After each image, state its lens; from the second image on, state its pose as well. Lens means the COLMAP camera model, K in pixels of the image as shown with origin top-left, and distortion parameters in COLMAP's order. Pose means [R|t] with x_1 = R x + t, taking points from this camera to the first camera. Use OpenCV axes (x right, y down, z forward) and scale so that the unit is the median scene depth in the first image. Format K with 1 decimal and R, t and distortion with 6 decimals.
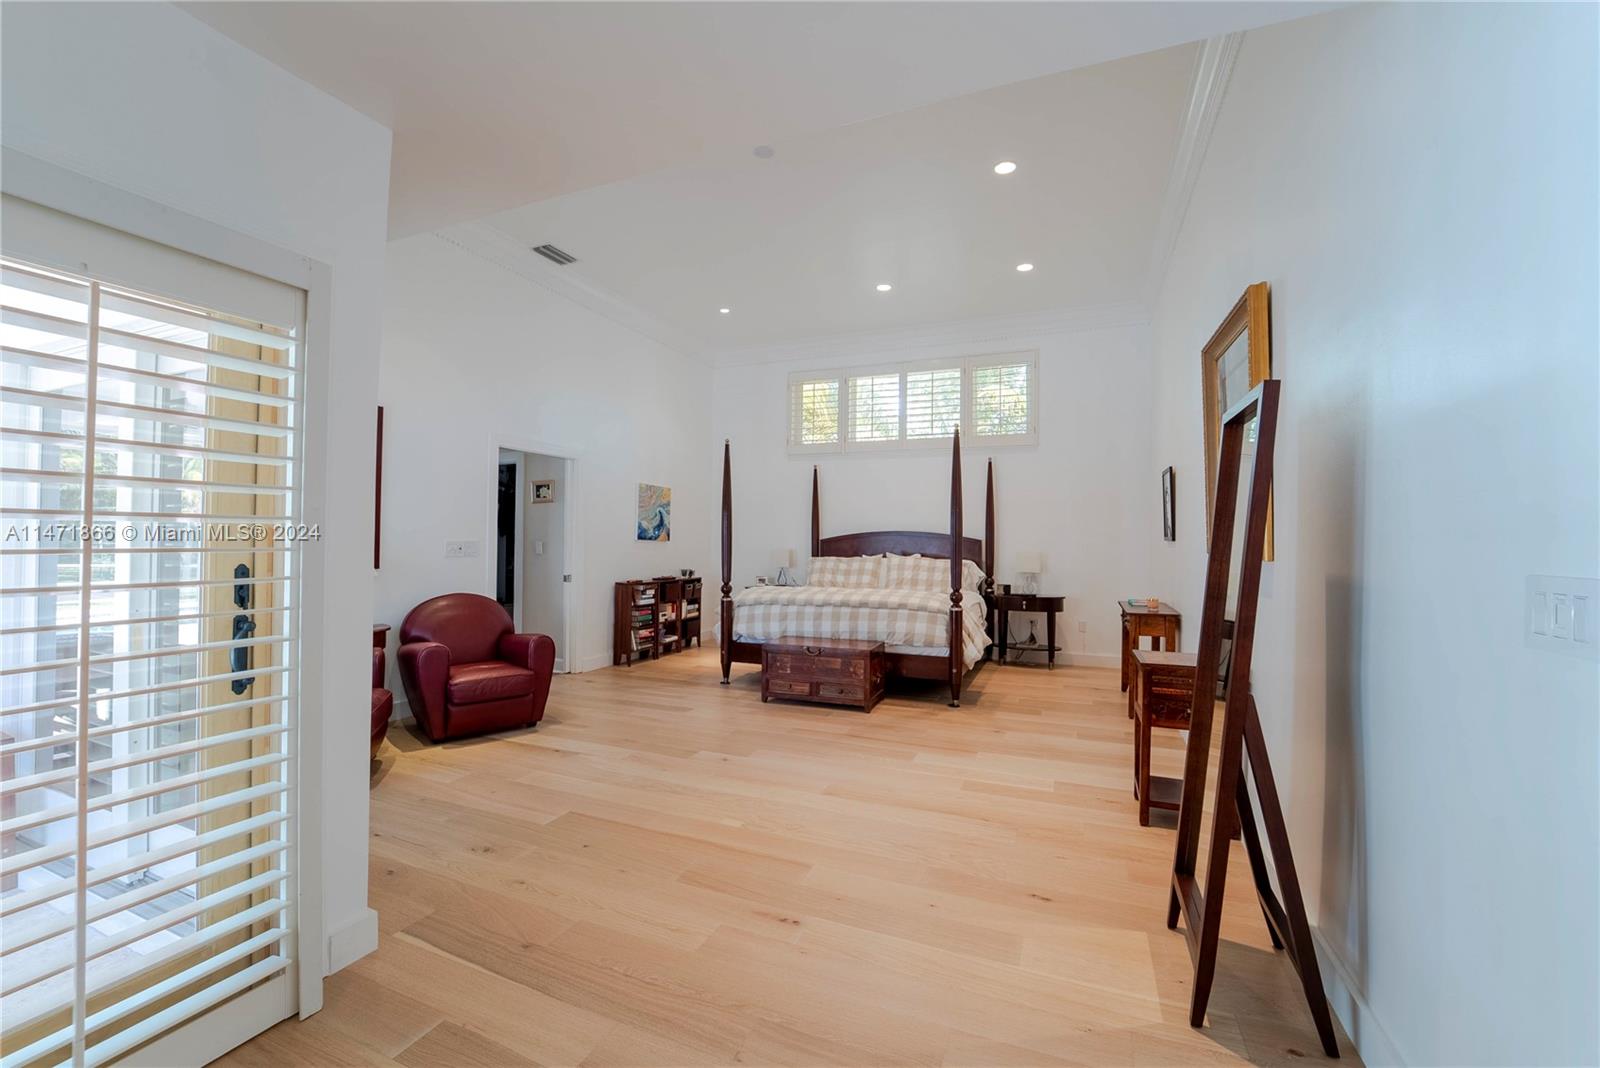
lens RADIAL K [[653.6, 0, 800.0], [0, 653.6, 534.0], [0, 0, 1]] dist [-0.025002, 0.000010]
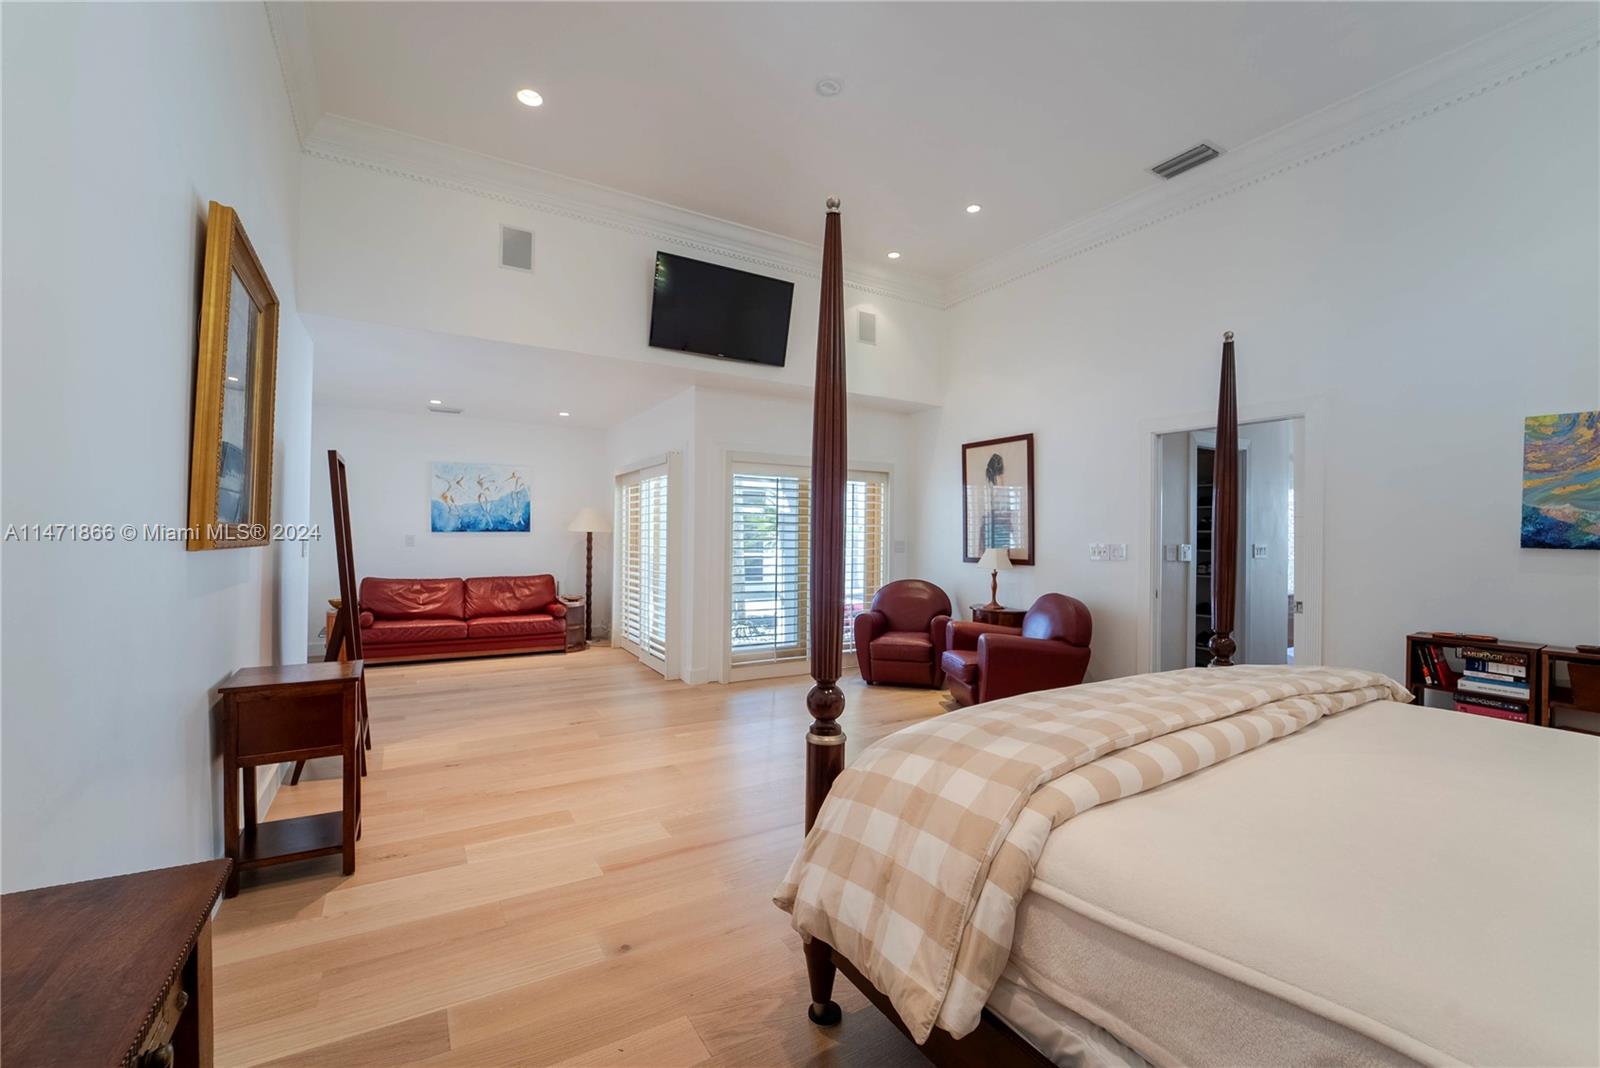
lens RADIAL K [[653.6, 0, 800.0], [0, 653.6, 534.0], [0, 0, 1]] dist [-0.025002, 0.000010]
pose [[-0.594907, -0.017326, -0.803608, 0.522148], [-0.007041, 0.999842, -0.016344, 0.013716], [0.803764, -0.004065, -0.594934, 1.191492]]
